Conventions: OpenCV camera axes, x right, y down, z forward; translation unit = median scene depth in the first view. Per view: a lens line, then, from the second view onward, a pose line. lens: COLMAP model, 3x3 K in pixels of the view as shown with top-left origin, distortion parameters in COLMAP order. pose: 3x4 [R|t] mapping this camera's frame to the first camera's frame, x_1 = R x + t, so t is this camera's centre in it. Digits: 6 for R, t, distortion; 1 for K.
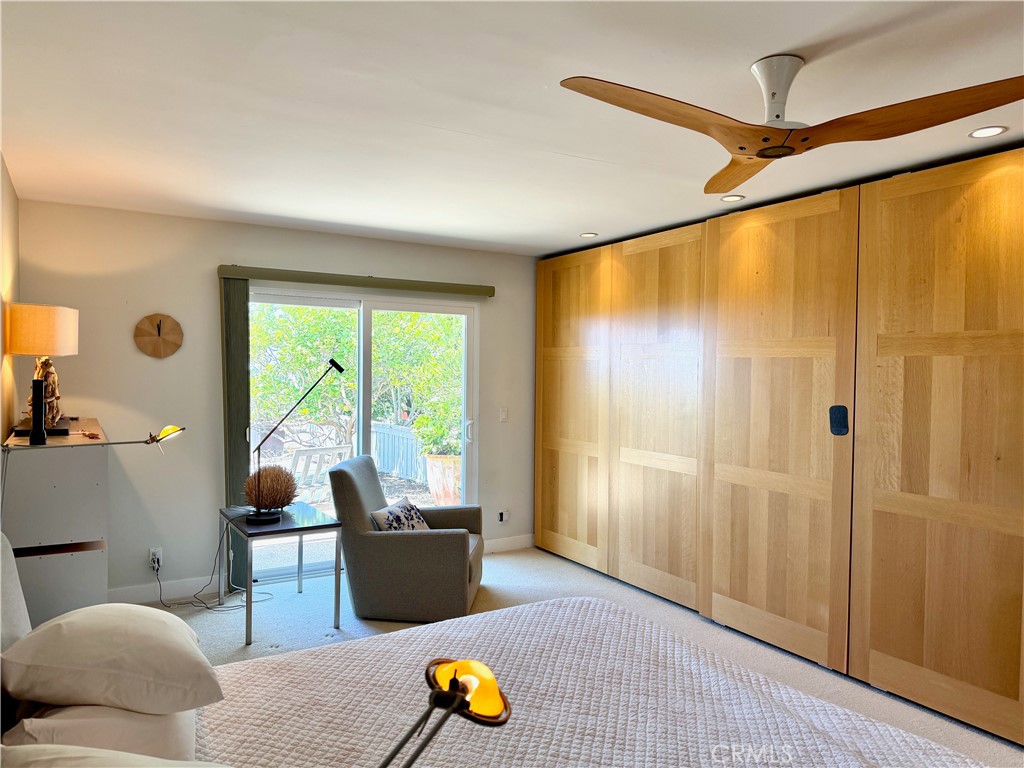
lens RADIAL K [[706.9, 0, 511.7], [0, 706.9, 384.6], [0, 0, 1]] dist [0.006086, 0.002609]
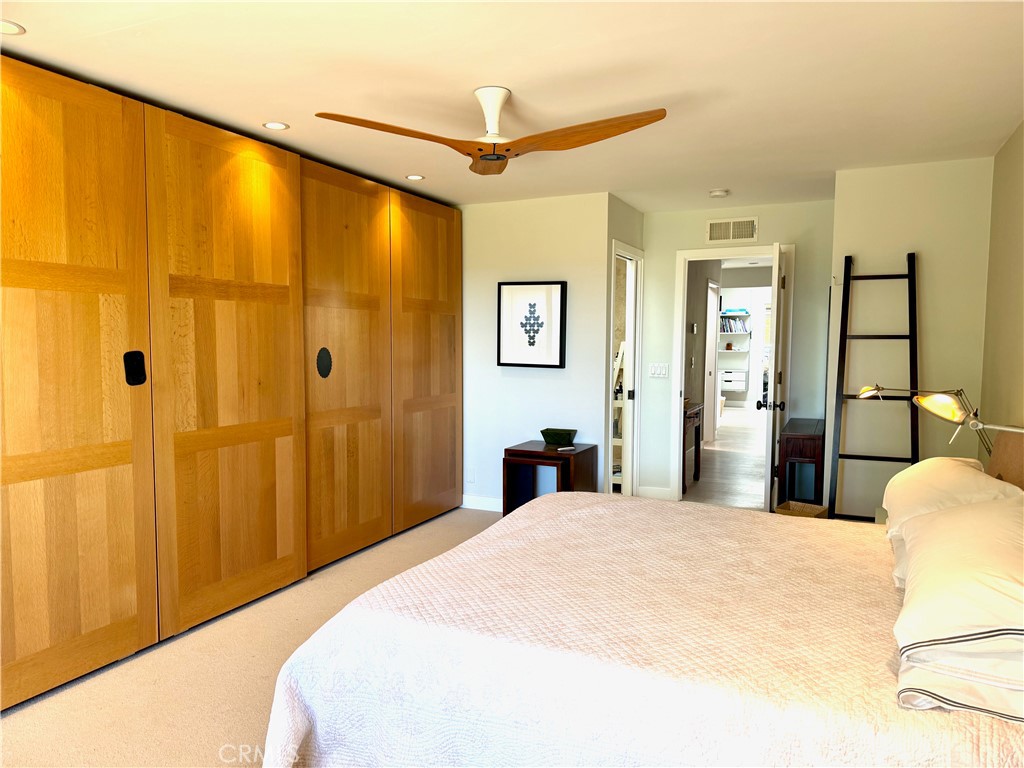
lens RADIAL K [[706.9, 0, 513.7], [0, 706.9, 387.9], [0, 0, 1]] dist [0.006086, 0.002609]
pose [[-0.542384, -0.069543, 0.837248, -0.553517], [0.013673, 0.995705, 0.091562, 0.001198], [-0.840020, 0.061110, -0.539104, 1.140397]]
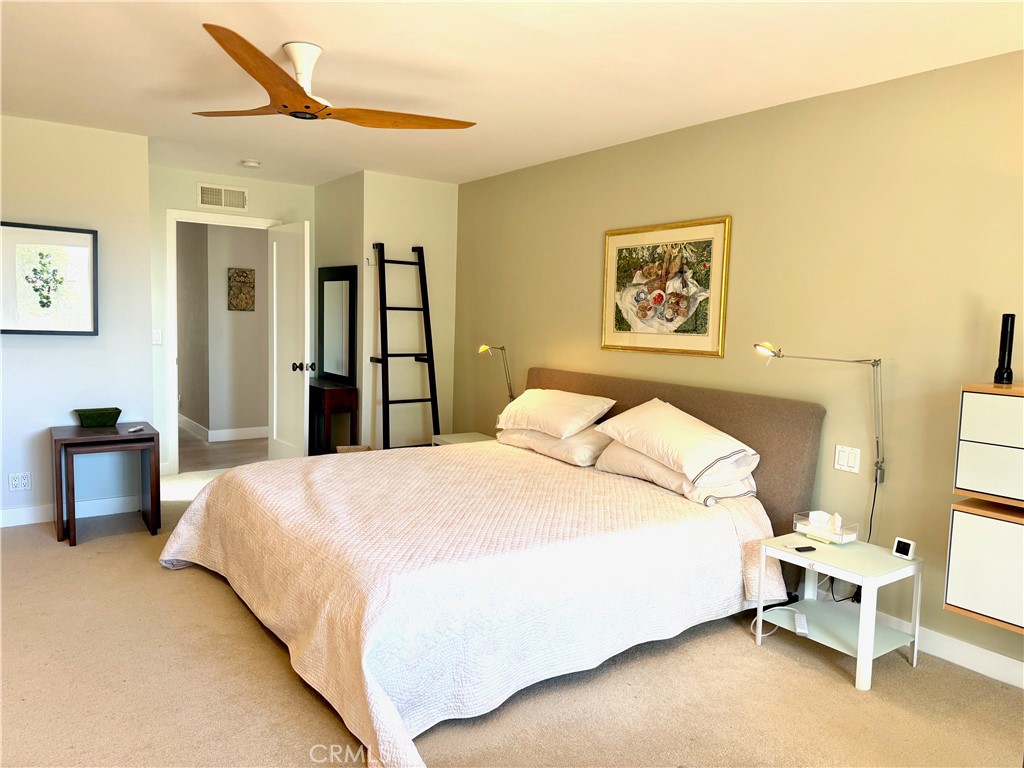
lens RADIAL K [[706.9, 0, 516.0], [0, 706.9, 380.0], [0, 0, 1]] dist [0.006086, 0.002609]
pose [[-0.996247, -0.032865, -0.080074, 0.057437], [-0.041775, 0.992800, 0.112266, 0.004737], [0.075808, 0.115189, -0.990447, 1.592745]]
